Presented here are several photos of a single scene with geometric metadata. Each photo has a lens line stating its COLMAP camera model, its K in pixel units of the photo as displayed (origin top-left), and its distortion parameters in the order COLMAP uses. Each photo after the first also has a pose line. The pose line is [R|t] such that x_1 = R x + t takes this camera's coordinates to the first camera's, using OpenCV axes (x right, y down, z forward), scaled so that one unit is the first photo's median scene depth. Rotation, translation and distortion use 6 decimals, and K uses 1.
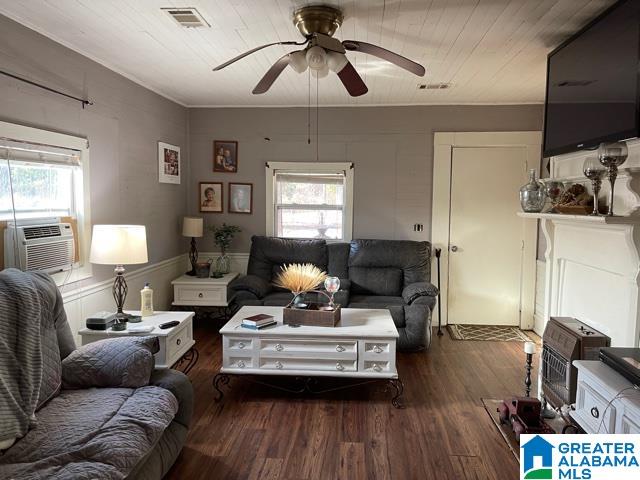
lens RADIAL K [[476.5, 0, 320.0], [0, 476.5, 240.0], [0, 0, 1]] dist [0.007840, 0.003014]
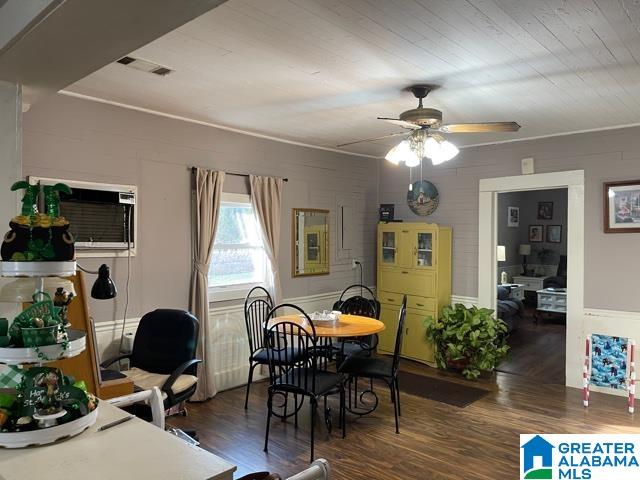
lens RADIAL K [[476.5, 0, 320.0], [0, 476.5, 240.0], [0, 0, 1]] dist [0.007840, 0.003014]
pose [[0.789249, 0.004785, -0.614055, 0.248676], [-0.047896, 0.997403, -0.053789, 0.074943], [0.612203, 0.071864, 0.787428, -0.969704]]
